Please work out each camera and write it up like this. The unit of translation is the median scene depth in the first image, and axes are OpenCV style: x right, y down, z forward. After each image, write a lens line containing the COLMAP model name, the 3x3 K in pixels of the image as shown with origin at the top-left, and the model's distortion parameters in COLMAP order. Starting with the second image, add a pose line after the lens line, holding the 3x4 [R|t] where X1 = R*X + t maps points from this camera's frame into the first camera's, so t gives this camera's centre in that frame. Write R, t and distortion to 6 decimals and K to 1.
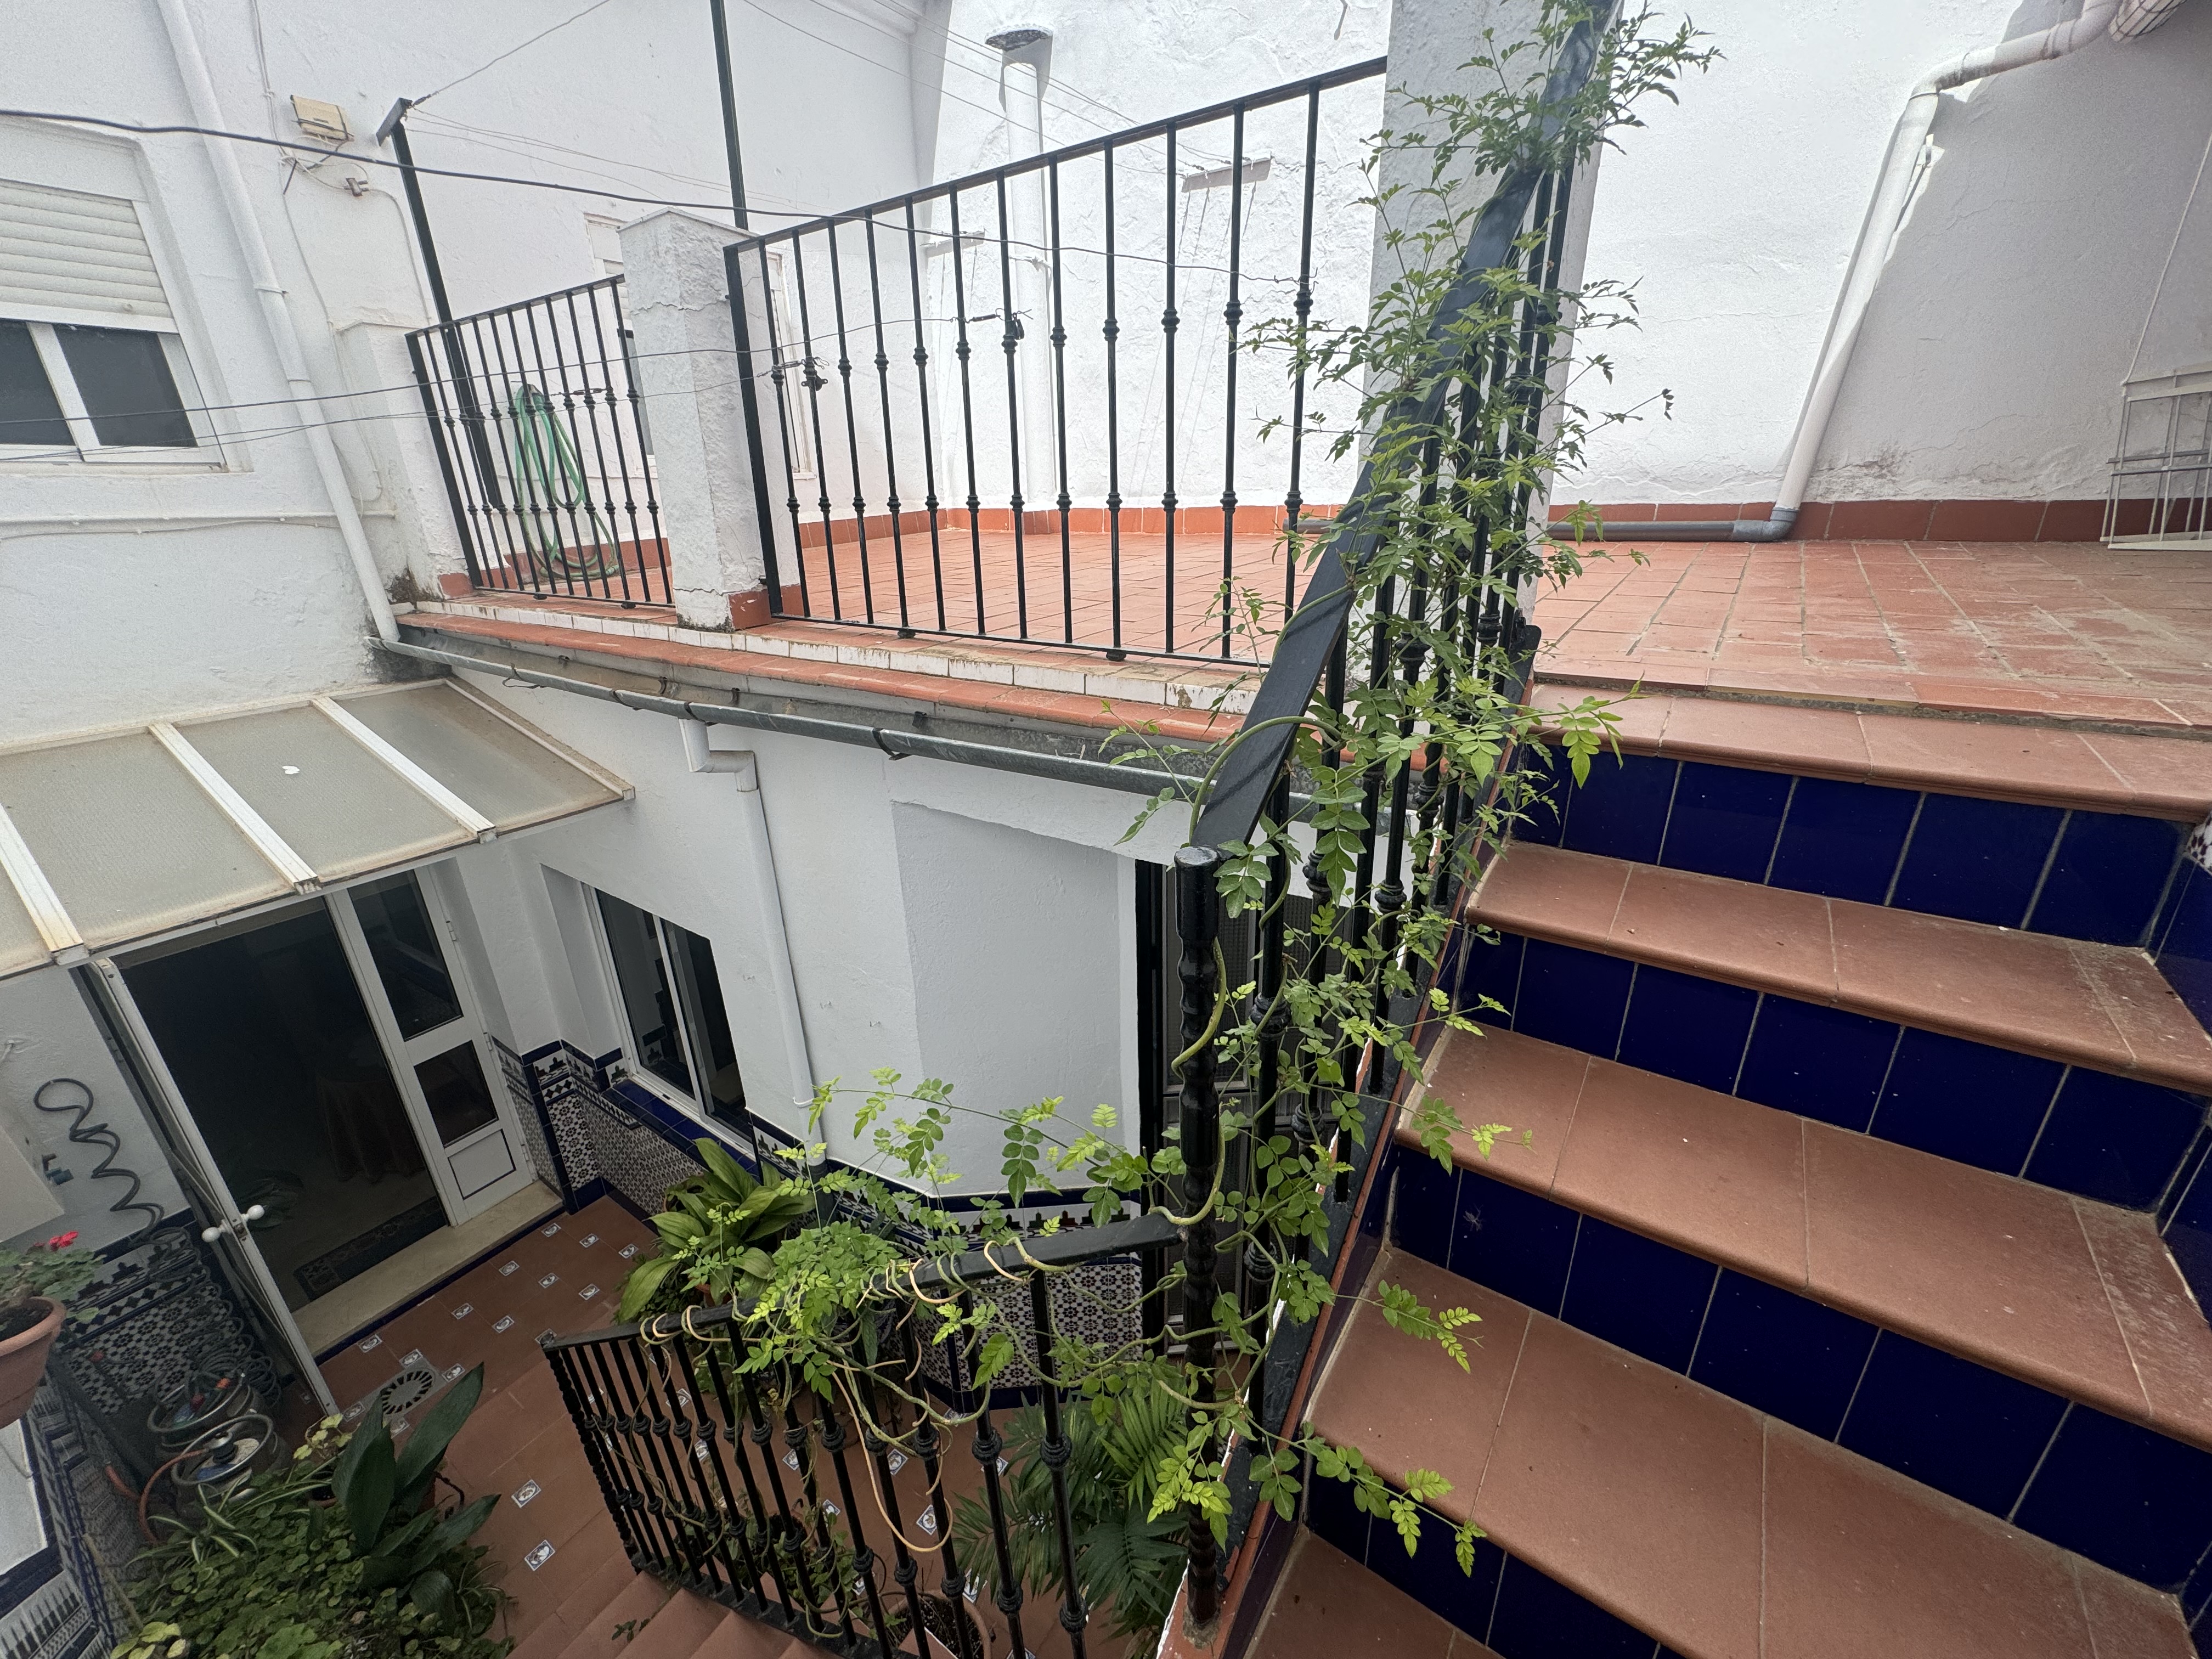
lens RADIAL K [[887.3, 0, 1100.6], [0, 887.3, 829.2], [0, 0, 1]] dist [0.001762, 0.001269]
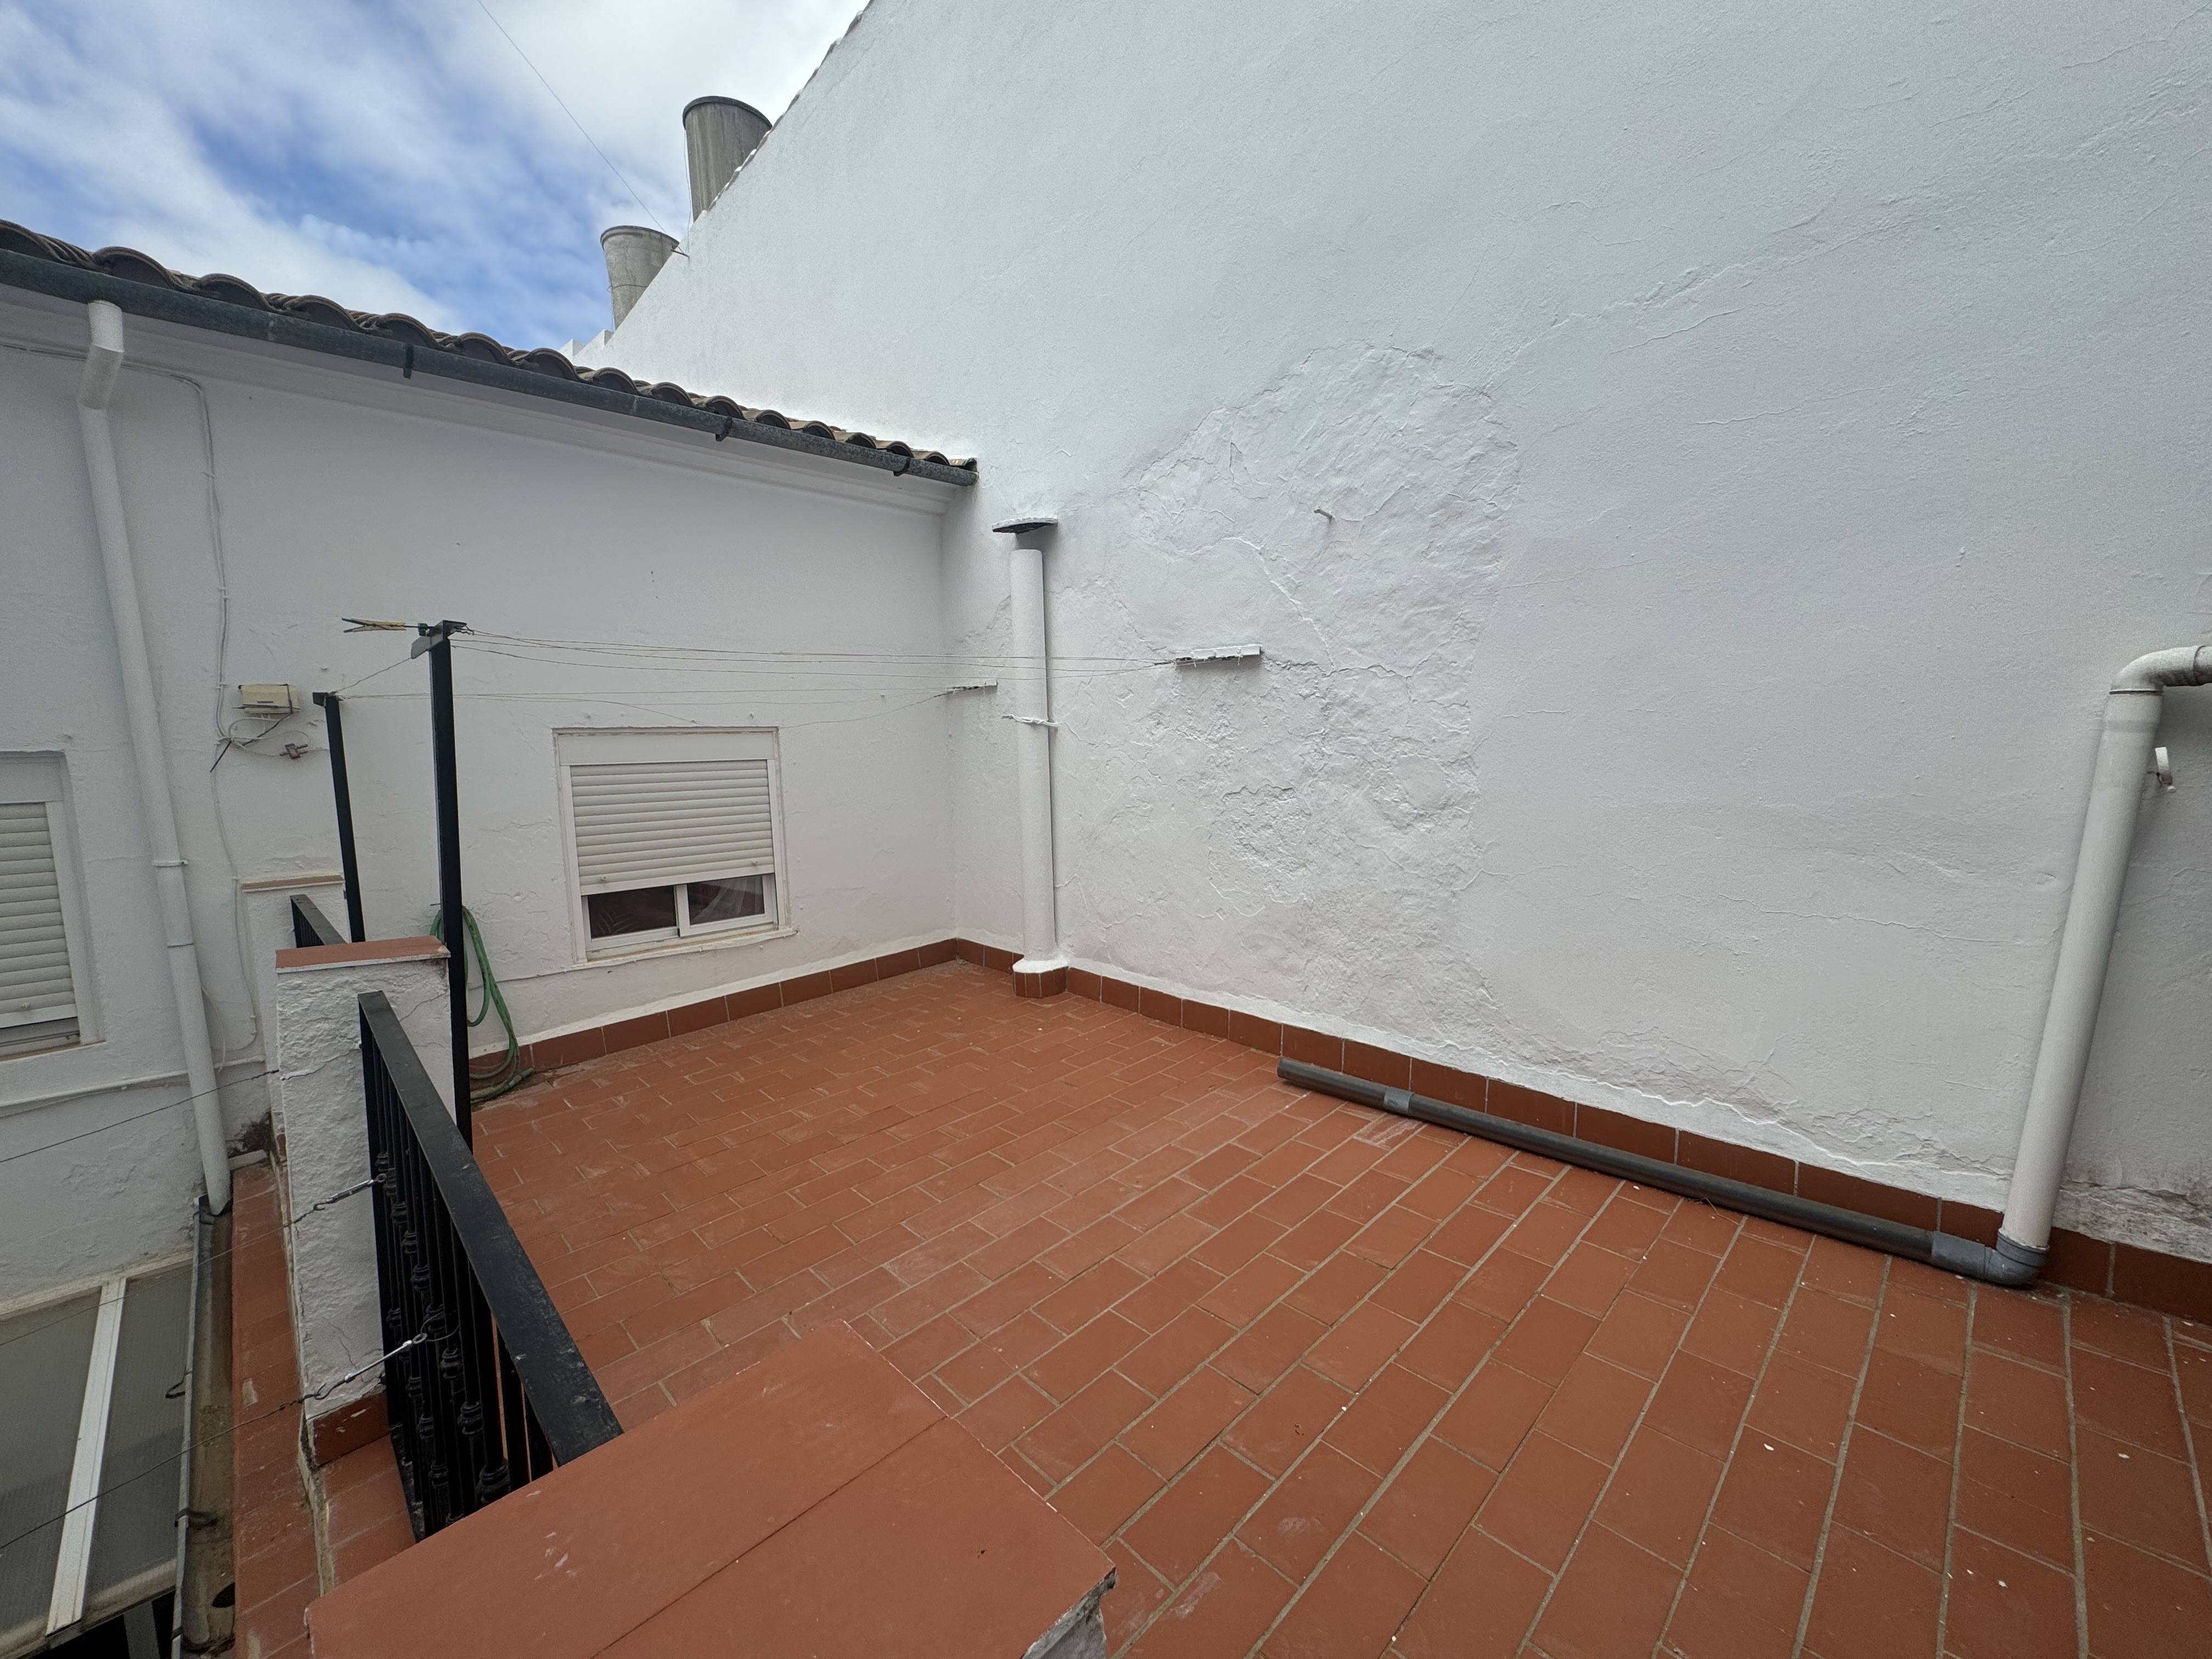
lens RADIAL K [[887.3, 0, 1106.2], [0, 887.3, 824.5], [0, 0, 1]] dist [0.001762, 0.001269]
pose [[0.983284, 0.012914, -0.181617, 0.243810], [-0.060585, 0.963847, -0.259478, -0.422918], [0.171701, 0.266145, 0.948518, 0.218275]]
